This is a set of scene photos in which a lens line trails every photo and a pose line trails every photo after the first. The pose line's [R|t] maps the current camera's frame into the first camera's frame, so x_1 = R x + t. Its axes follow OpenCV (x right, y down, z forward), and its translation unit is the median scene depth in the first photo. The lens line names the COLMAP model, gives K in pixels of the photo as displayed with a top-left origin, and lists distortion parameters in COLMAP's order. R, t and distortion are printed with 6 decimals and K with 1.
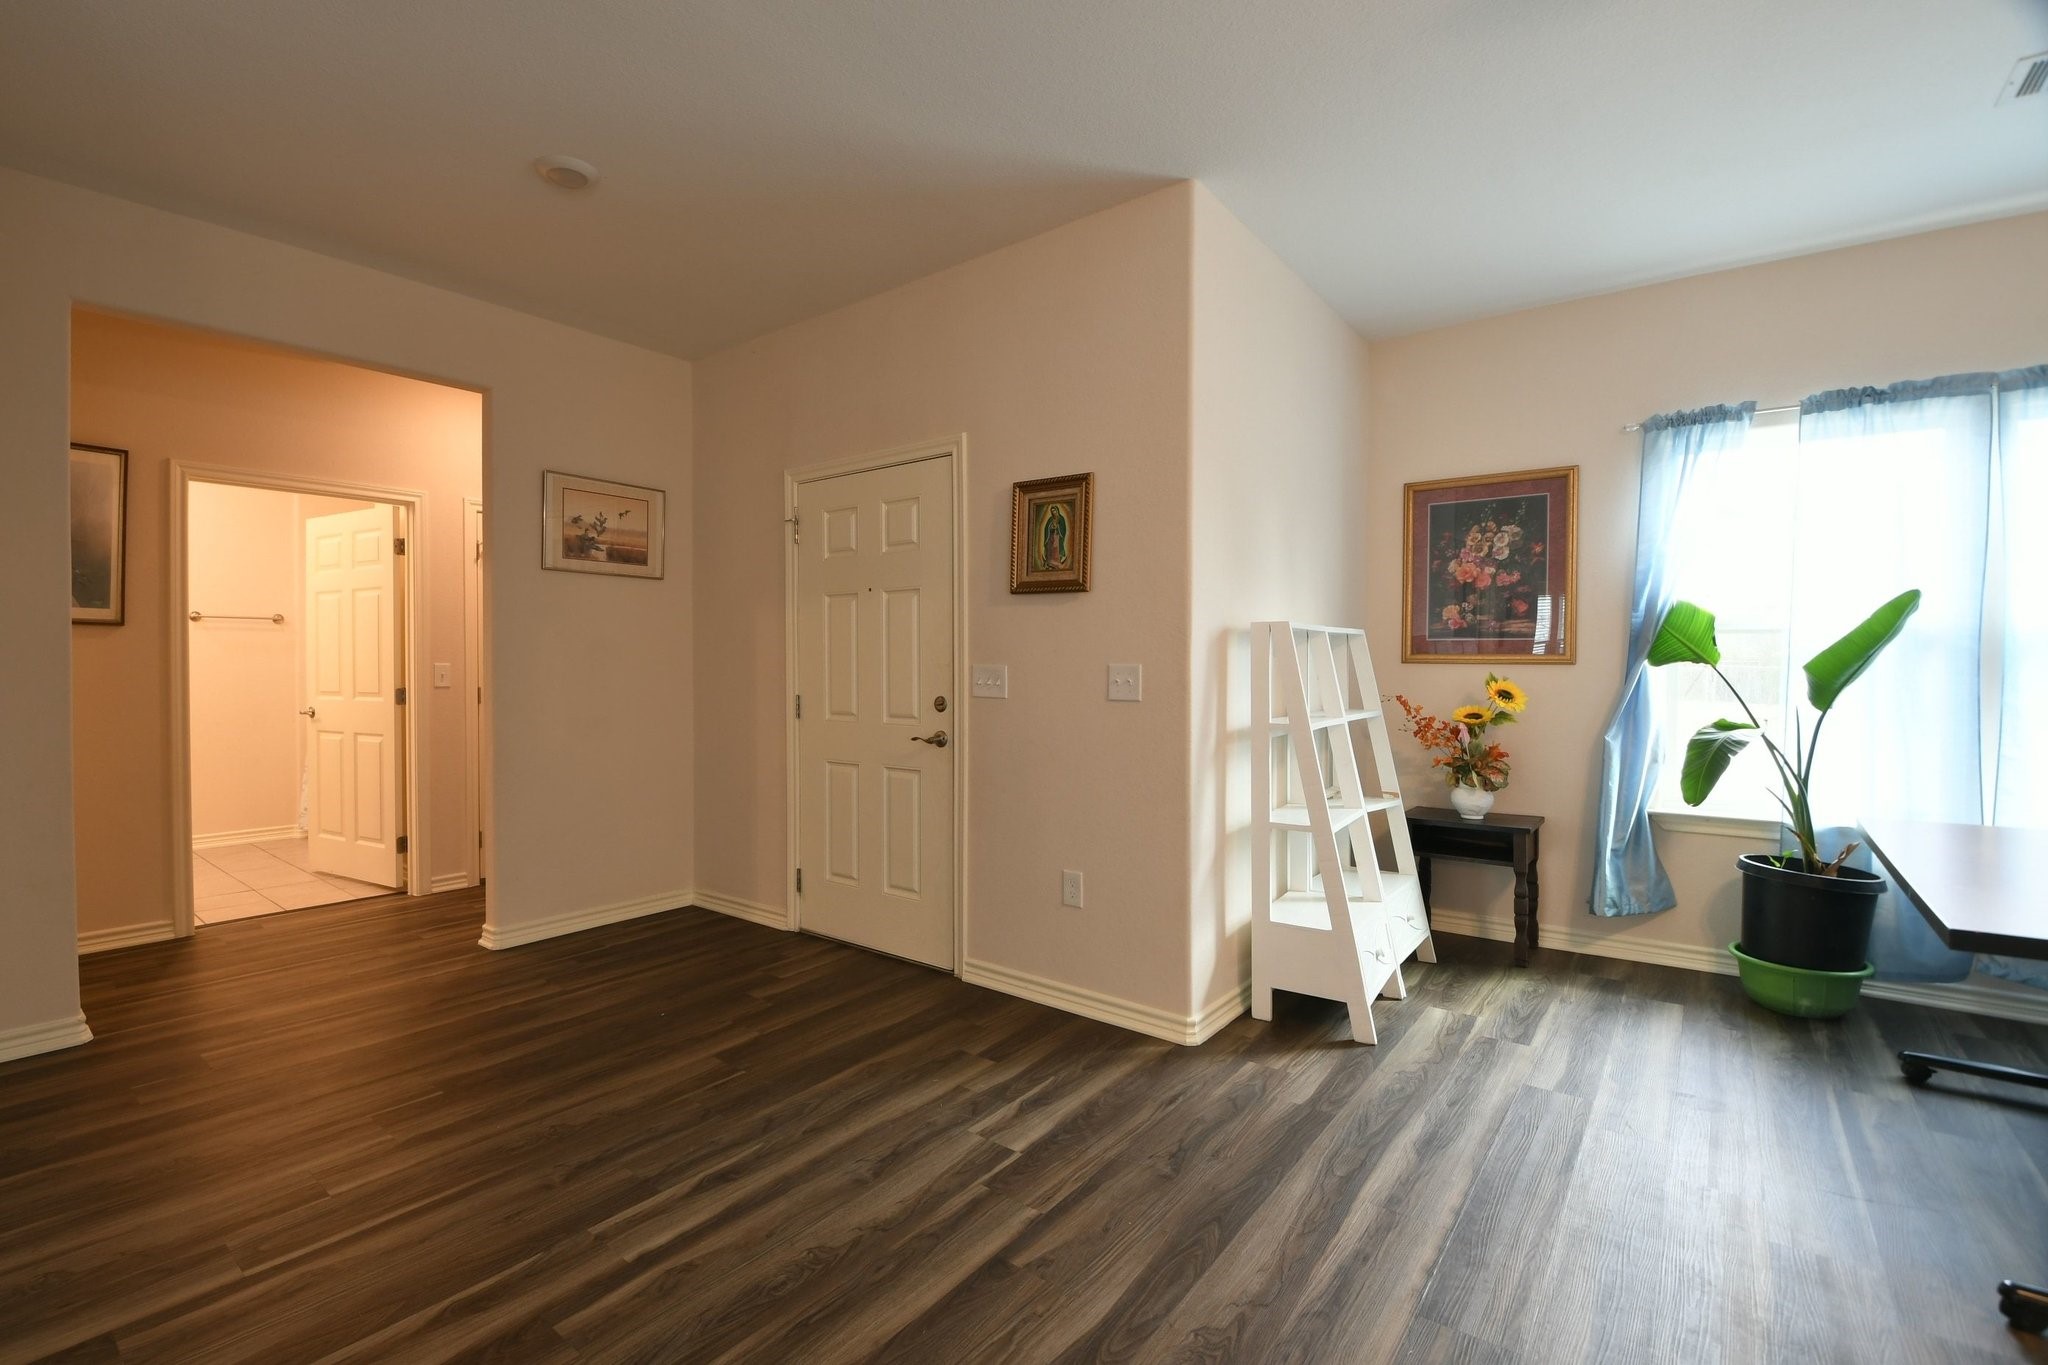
lens RADIAL K [[906.3, 0, 971.8], [0, 906.3, 674.3], [0, 0, 1]] dist [0.026453, -0.036502]
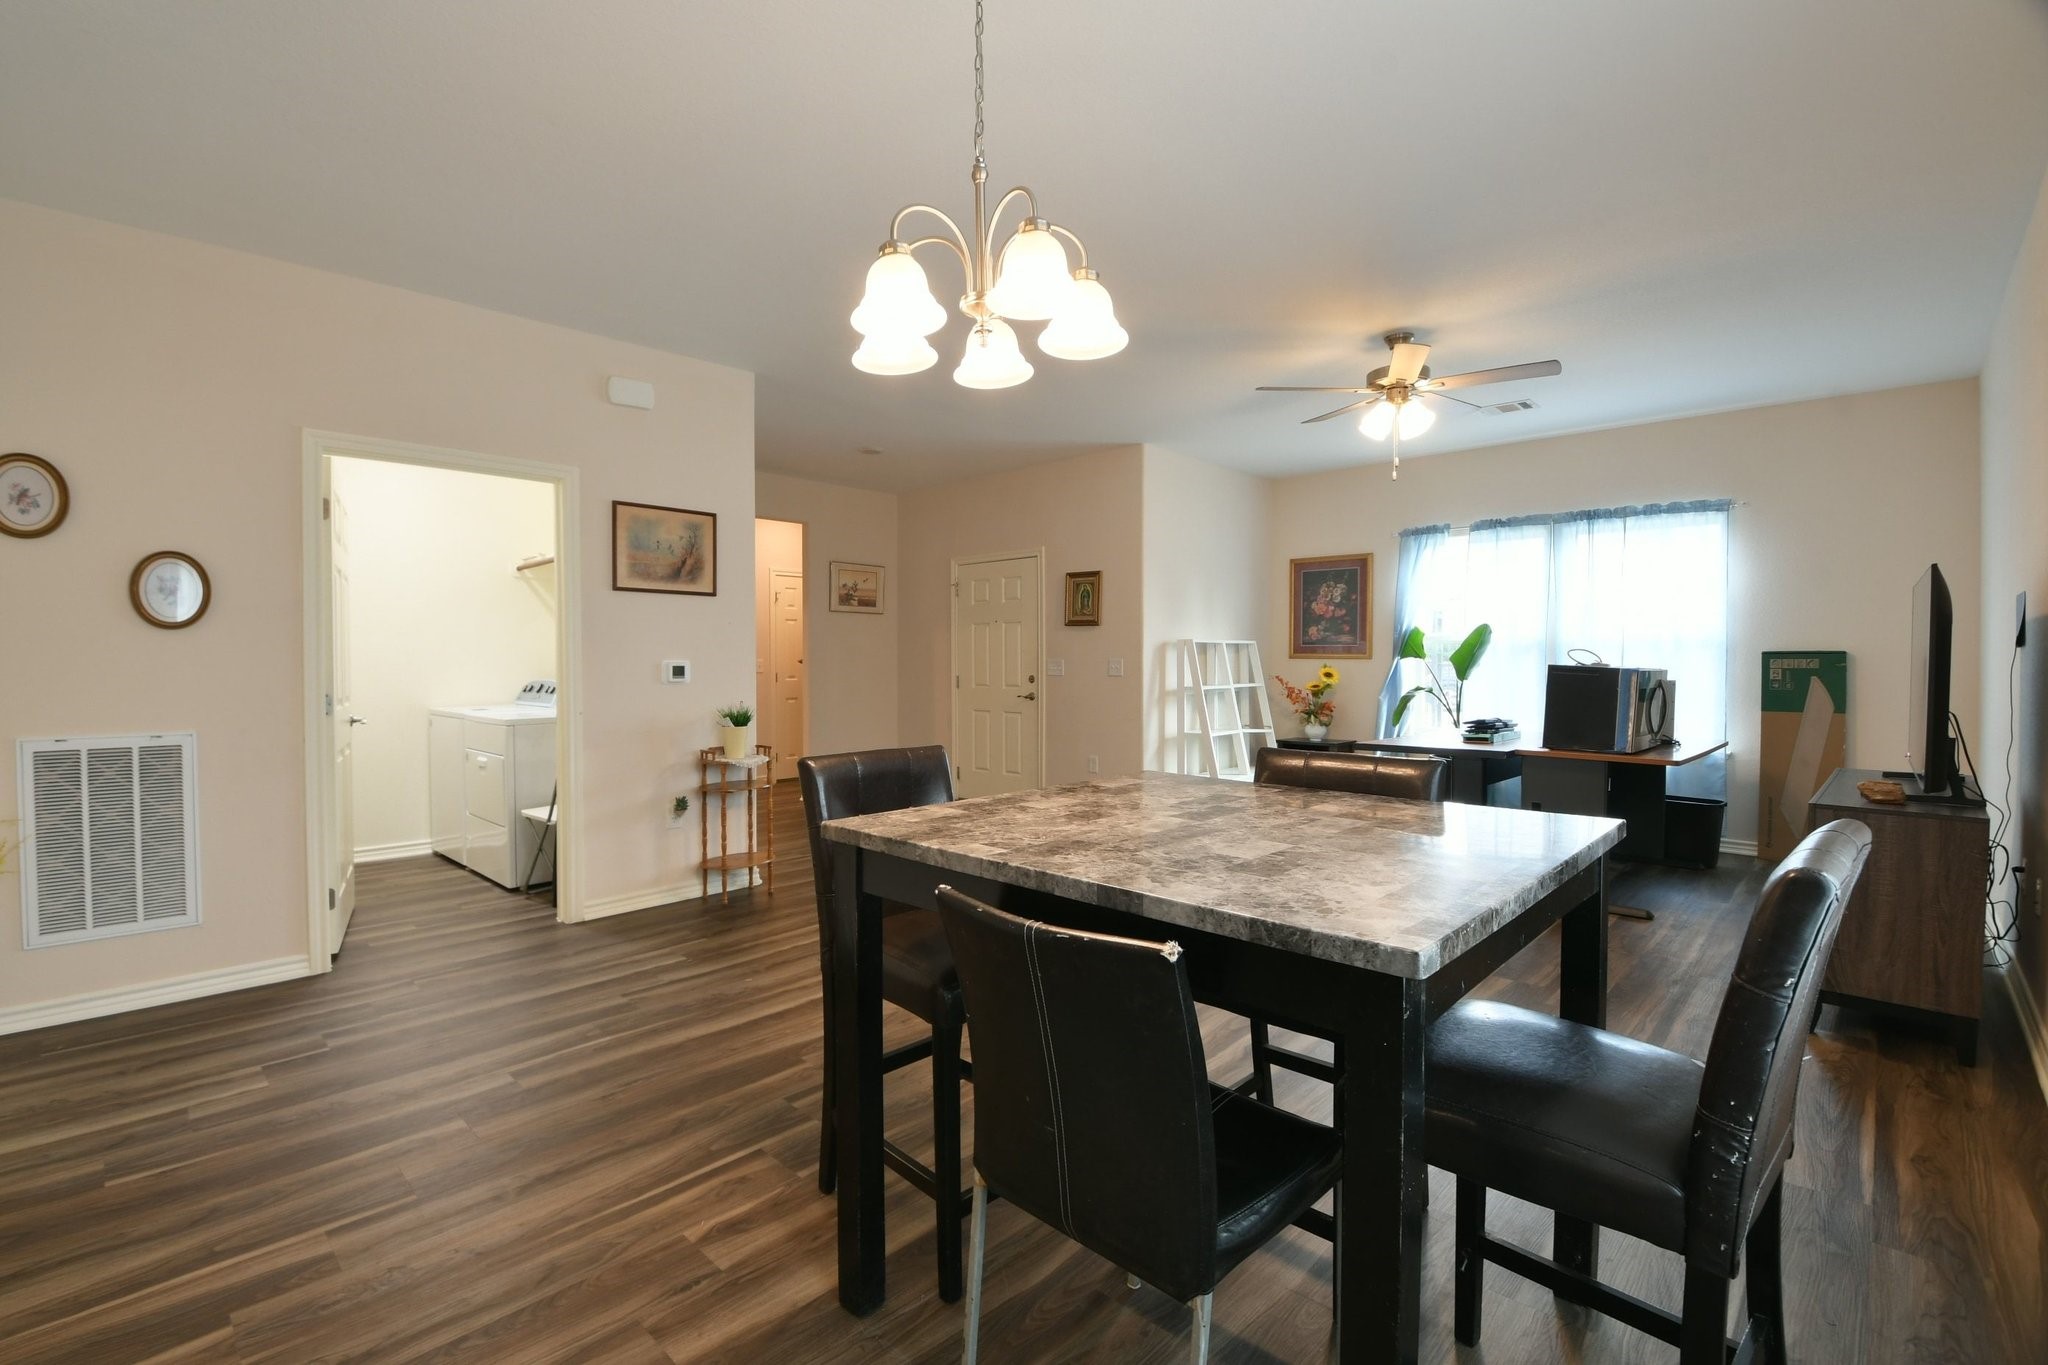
lens RADIAL K [[906.3, 0, 971.8], [0, 906.3, 674.3], [0, 0, 1]] dist [0.026453, -0.036502]
pose [[0.993863, 0.000007, -0.110614, 0.055638], [0.000207, 0.999998, 0.001917, 0.018019], [0.110614, -0.001928, 0.993862, -1.014054]]
